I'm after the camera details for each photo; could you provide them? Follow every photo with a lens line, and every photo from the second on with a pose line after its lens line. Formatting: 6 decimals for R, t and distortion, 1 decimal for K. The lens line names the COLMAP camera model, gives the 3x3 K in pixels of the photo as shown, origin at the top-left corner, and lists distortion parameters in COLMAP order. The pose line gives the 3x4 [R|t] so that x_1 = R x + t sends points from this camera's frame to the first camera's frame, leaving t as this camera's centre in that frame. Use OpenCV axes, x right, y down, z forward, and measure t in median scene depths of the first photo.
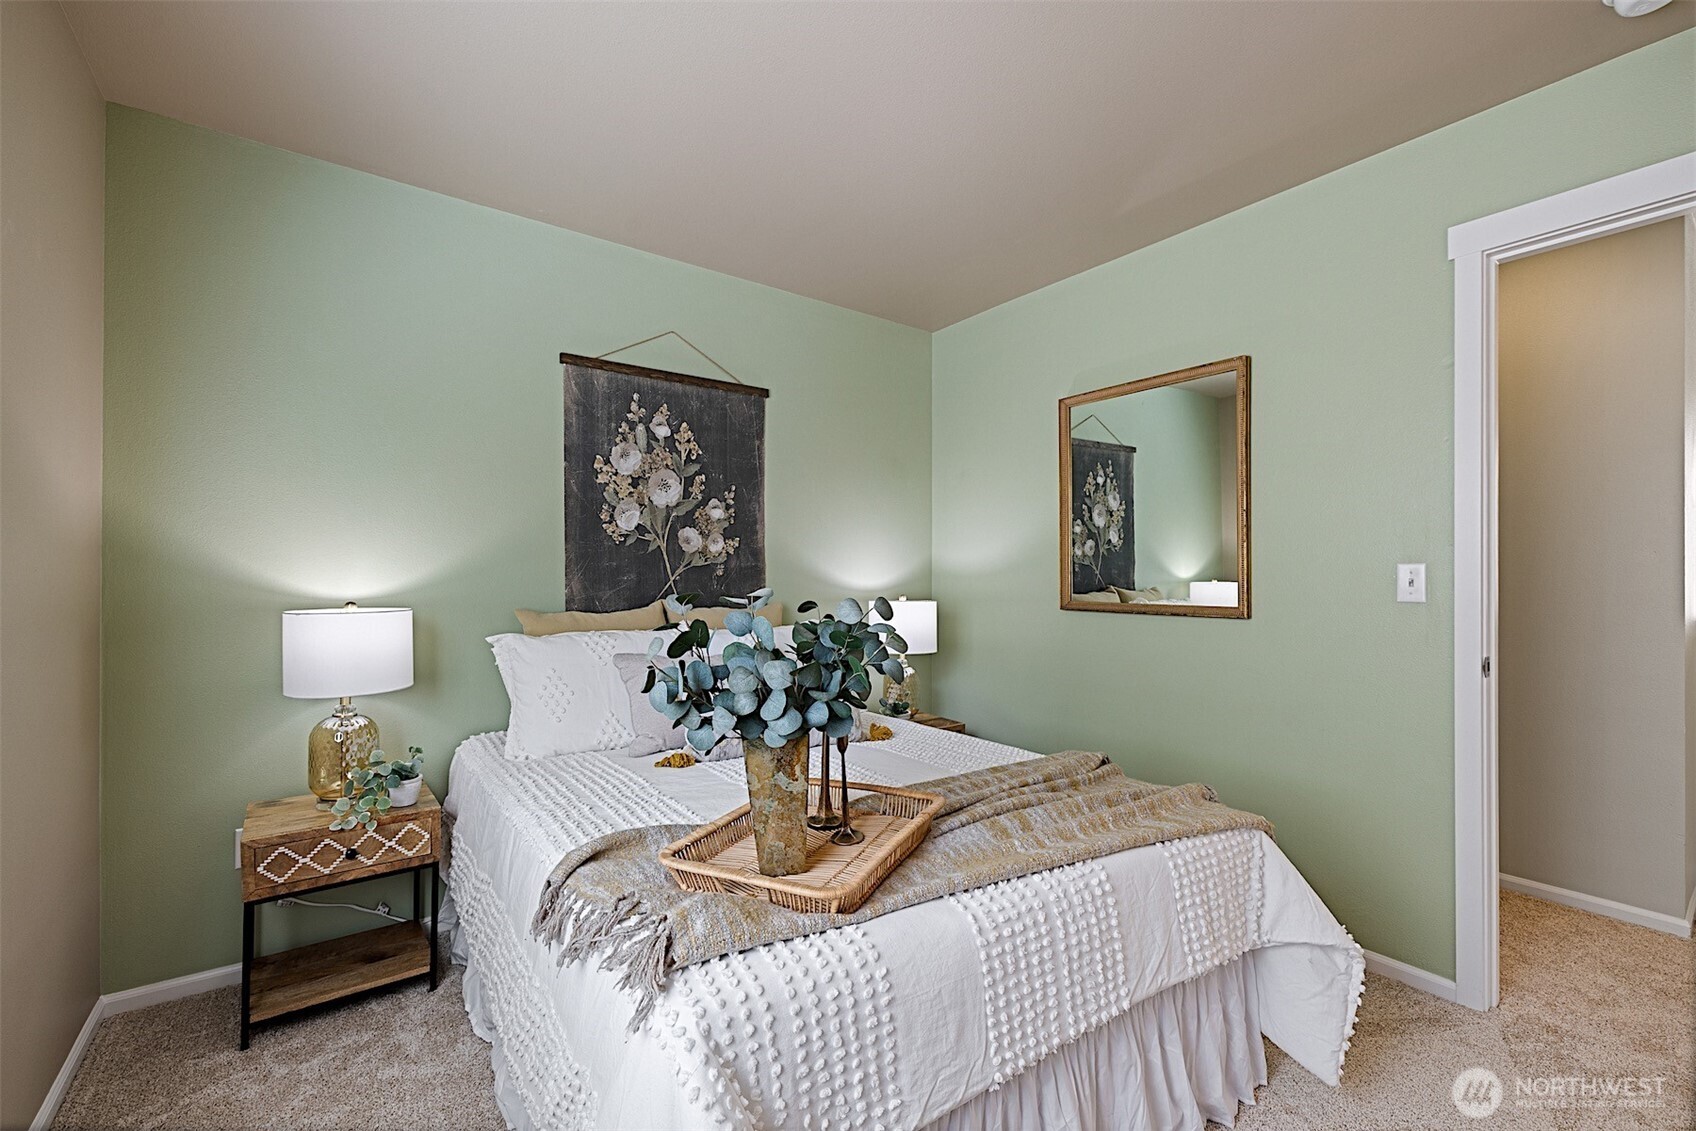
lens RADIAL K [[714.4, 0, 782.2], [0, 714.4, 573.5], [0, 0, 1]] dist [0.000901, 0.000978]
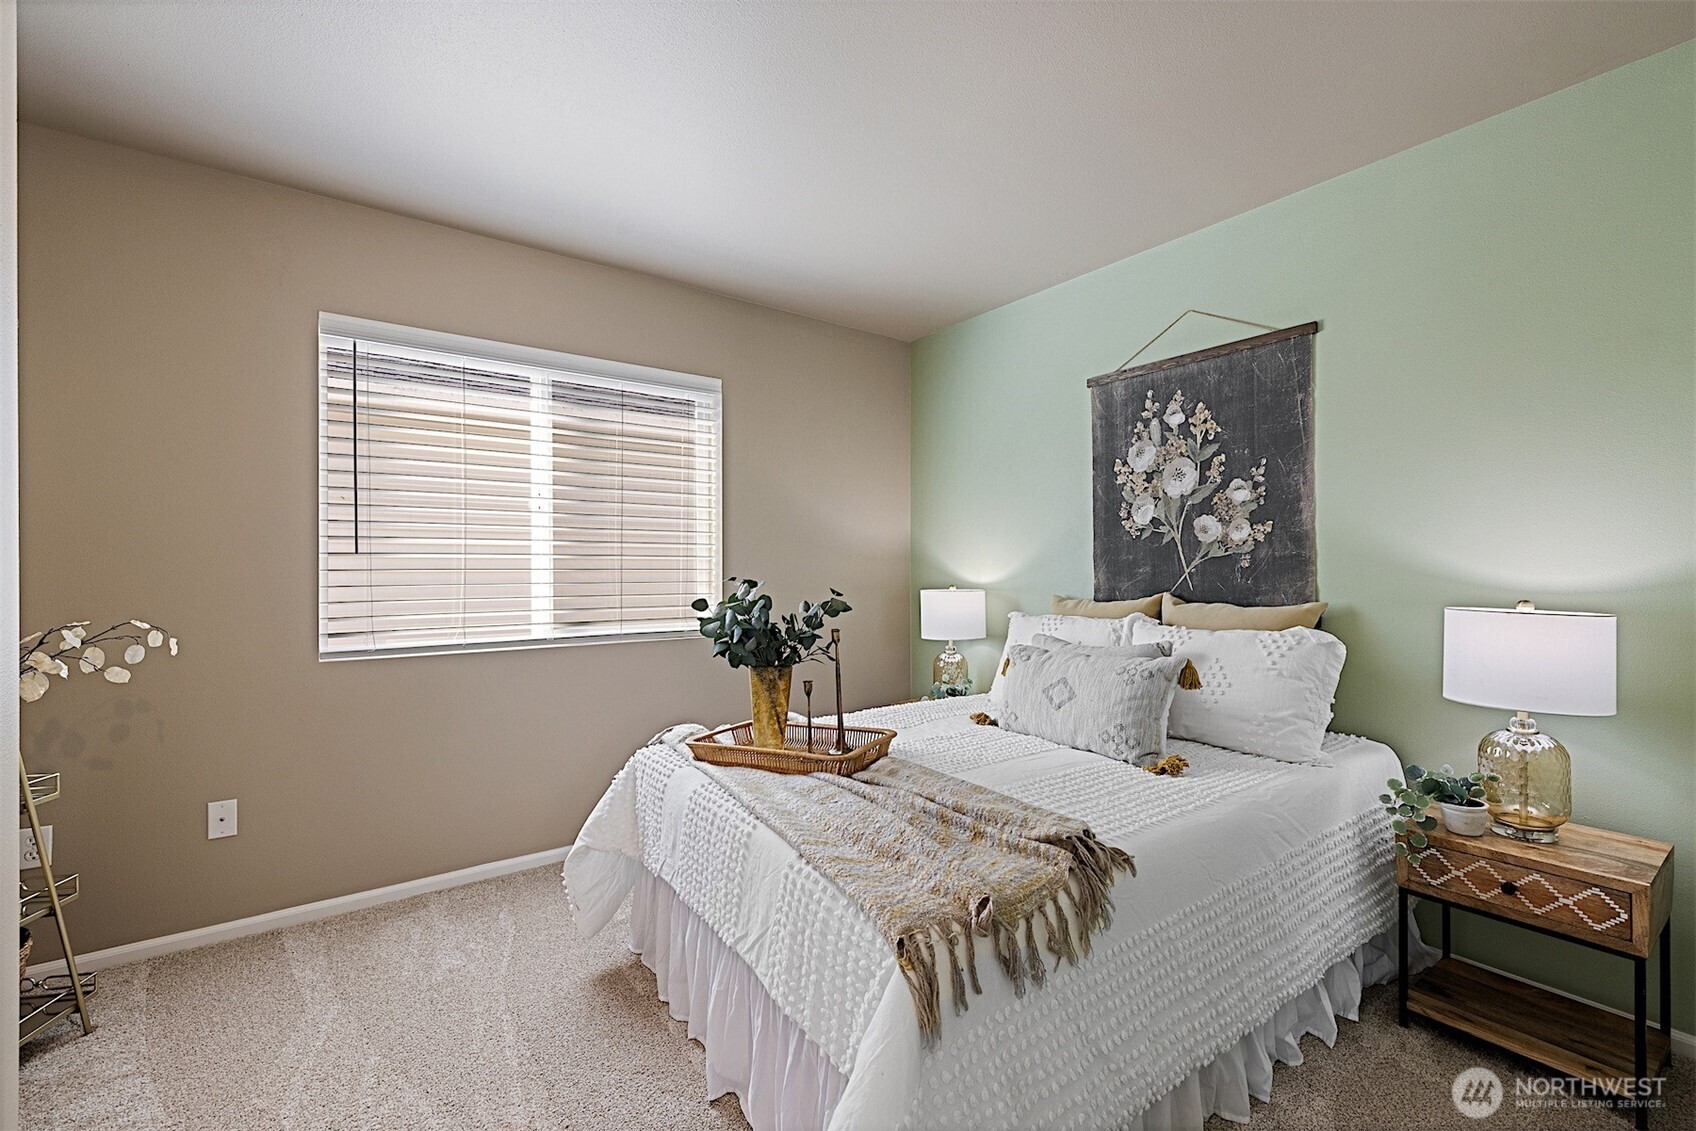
lens RADIAL K [[714.4, 0, 840.6], [0, 714.4, 569.1], [0, 0, 1]] dist [0.000901, 0.000978]
pose [[0.020945, -0.004492, -0.999771, 0.788805], [0.004321, 0.999981, -0.004402, 0.006731], [0.999771, -0.004228, 0.020964, 0.519138]]
